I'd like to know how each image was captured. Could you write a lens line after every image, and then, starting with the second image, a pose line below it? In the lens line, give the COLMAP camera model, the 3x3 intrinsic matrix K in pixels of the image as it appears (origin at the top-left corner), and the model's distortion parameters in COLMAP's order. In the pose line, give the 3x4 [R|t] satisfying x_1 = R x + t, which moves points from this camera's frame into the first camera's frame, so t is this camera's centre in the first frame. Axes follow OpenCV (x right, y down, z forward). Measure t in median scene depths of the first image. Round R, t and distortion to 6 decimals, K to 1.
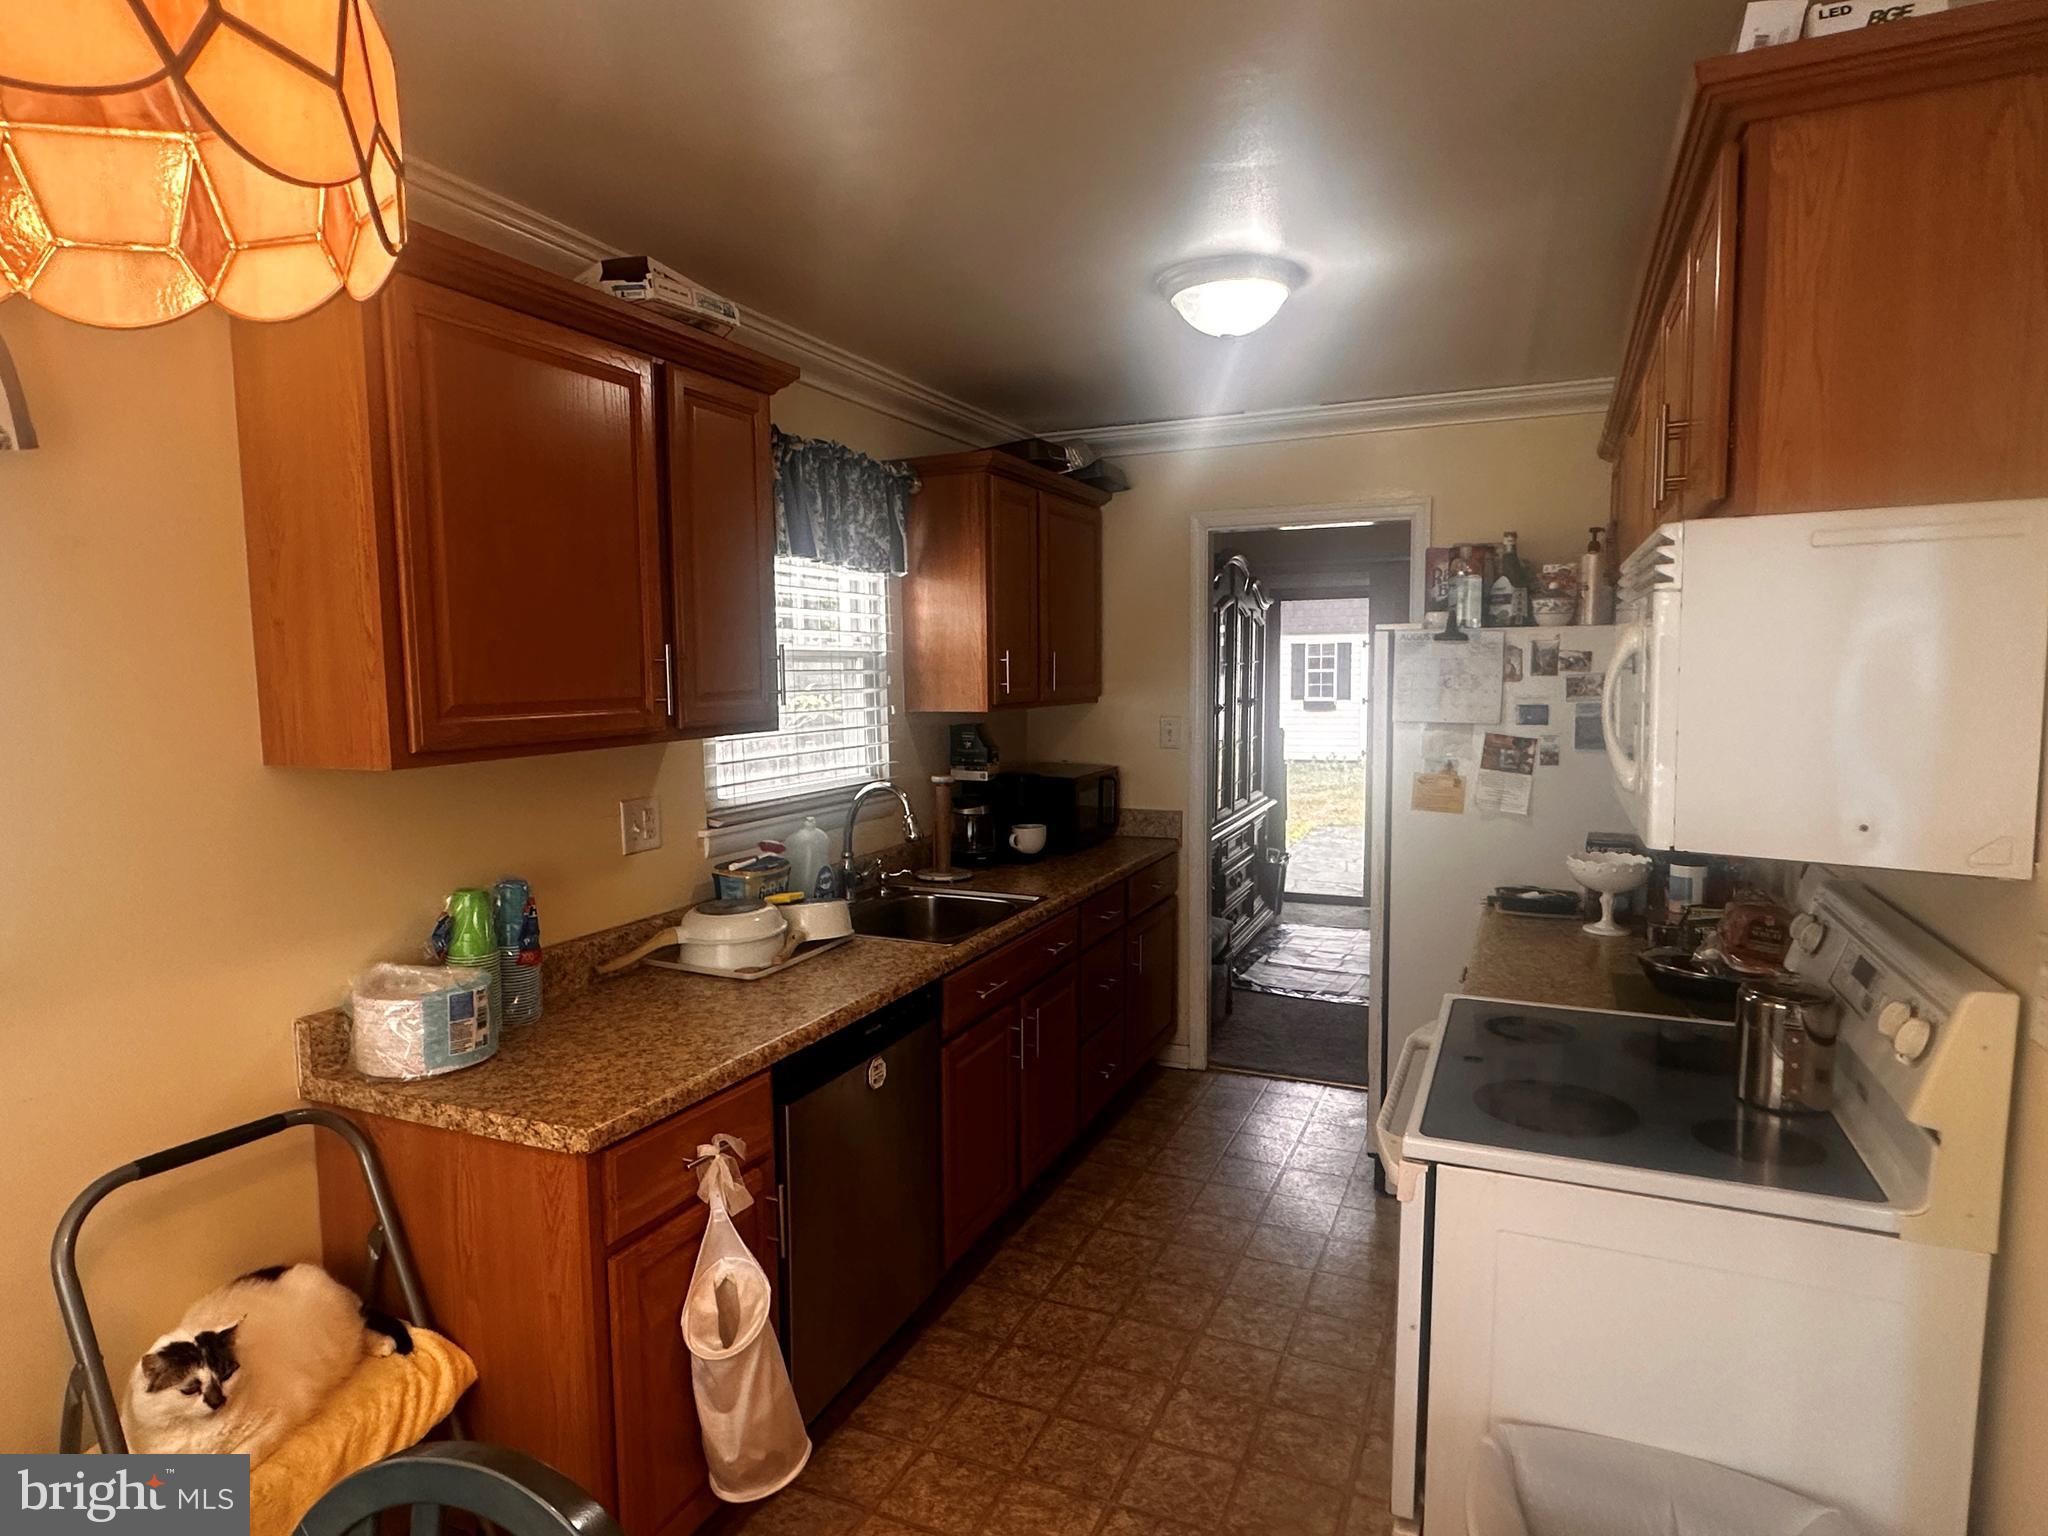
lens RADIAL K [[1169.0, 0, 1015.0], [0, 1169.0, 772.3], [0, 0, 1]] dist [0.001089, -0.000271]
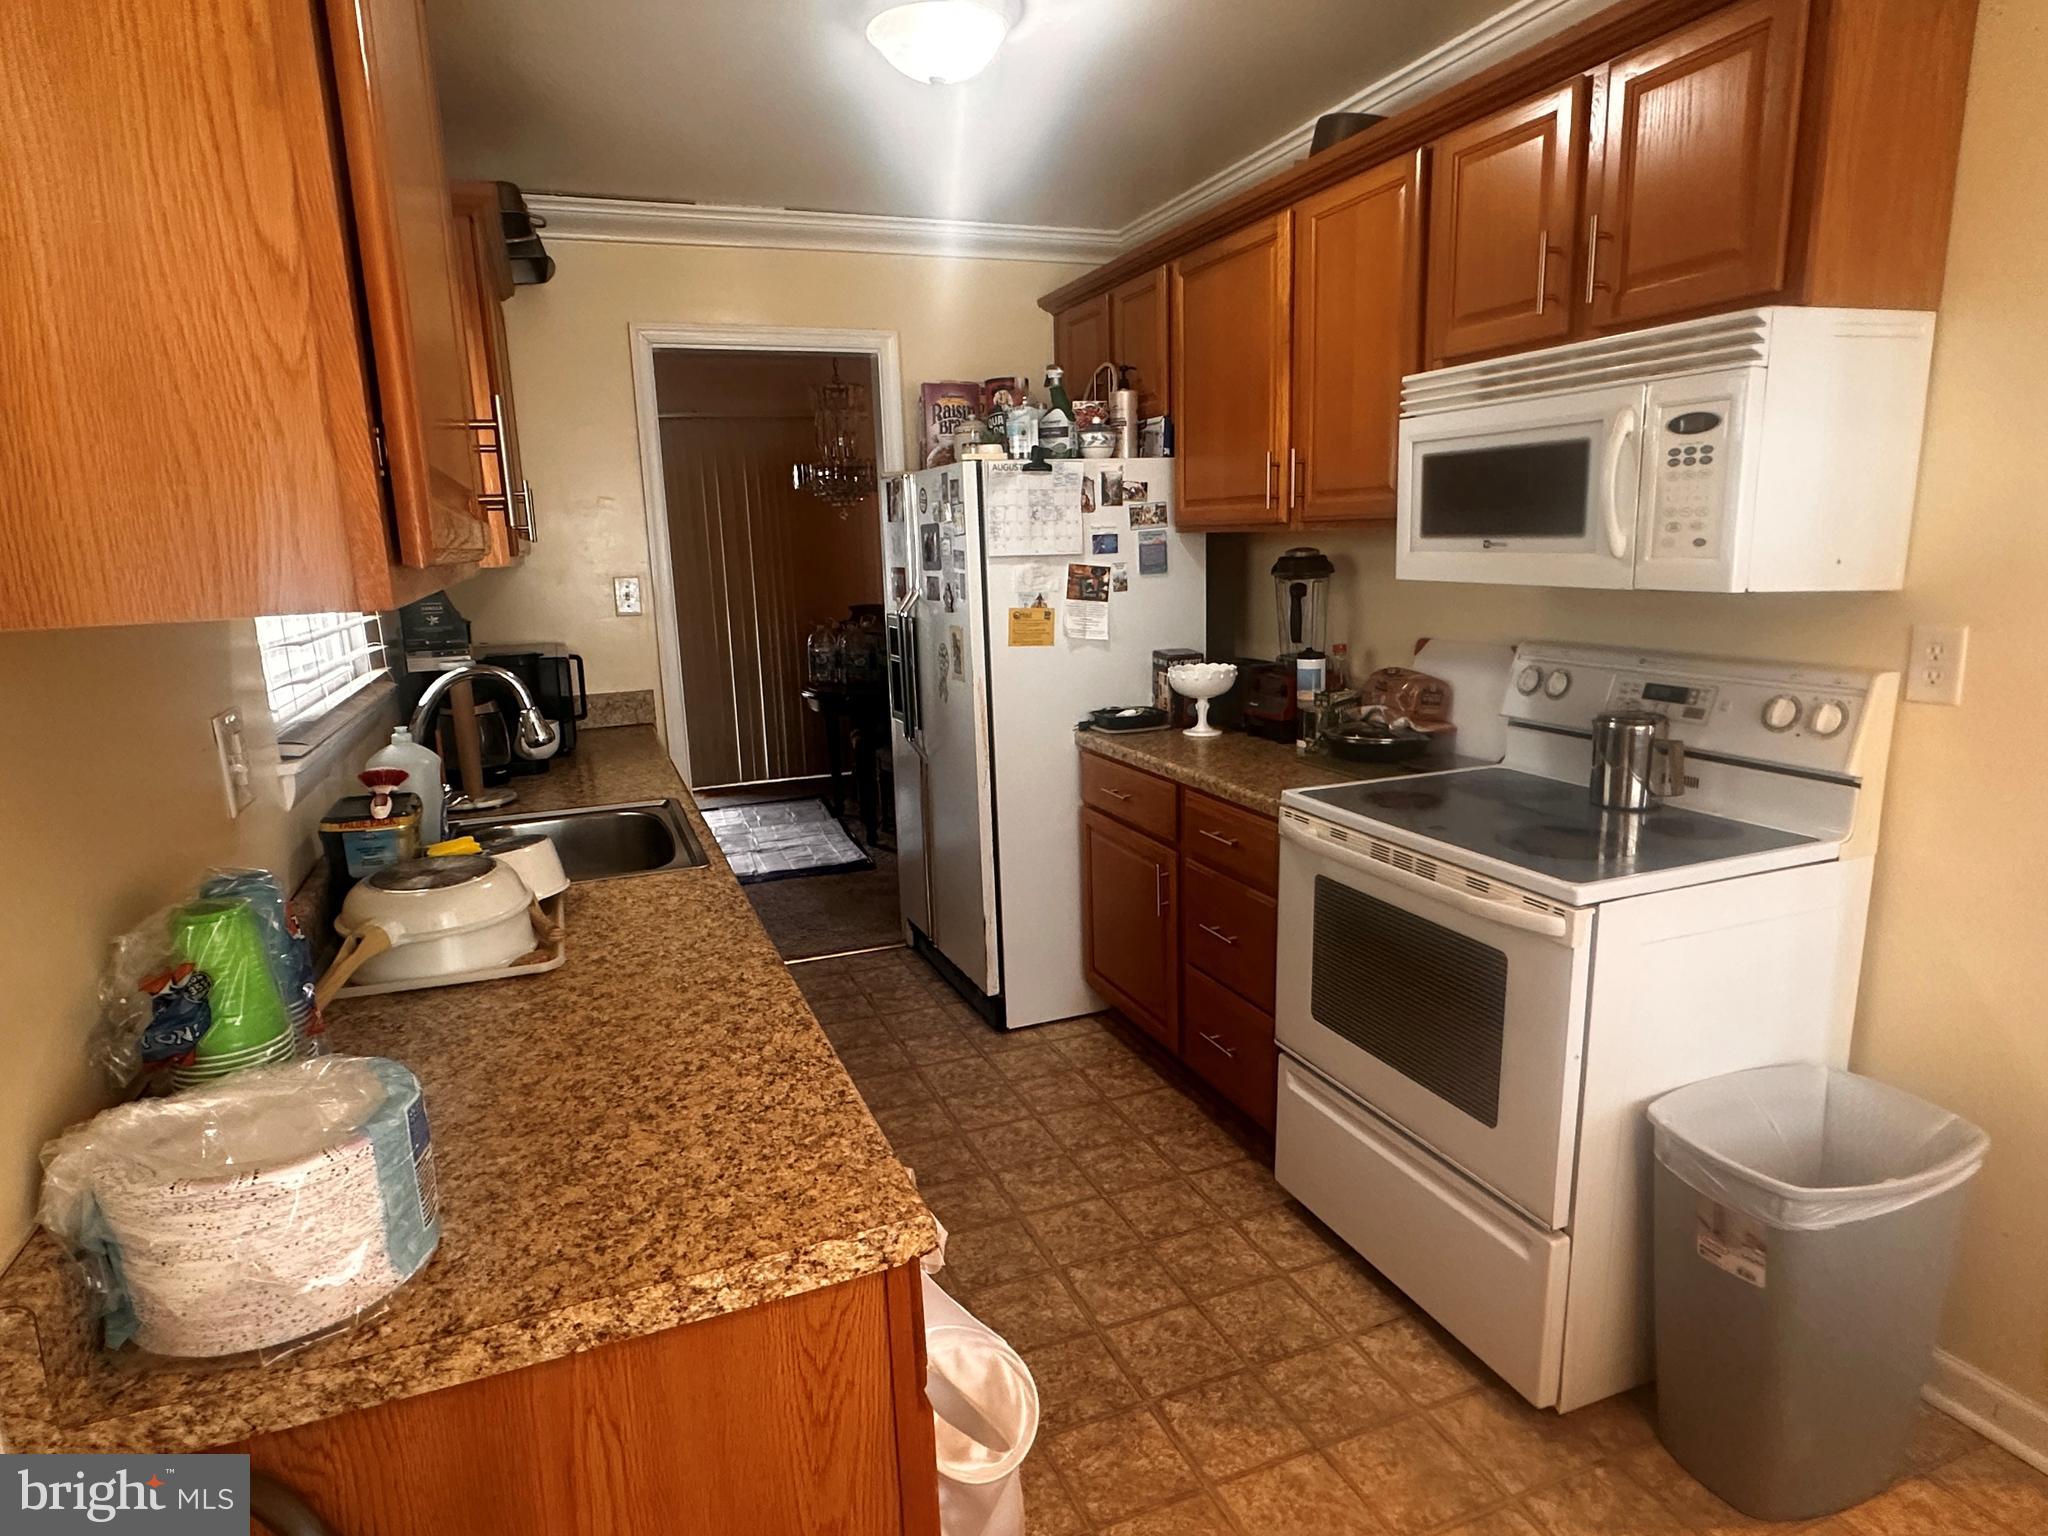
lens RADIAL K [[1169.0, 0, 1015.0], [0, 1169.0, 772.3], [0, 0, 1]] dist [0.001089, -0.000271]
pose [[0.703909, -0.155413, 0.693080, -0.381538], [0.093095, 0.987538, 0.126891, 0.012871], [-0.704163, -0.024798, 0.709605, 0.310302]]
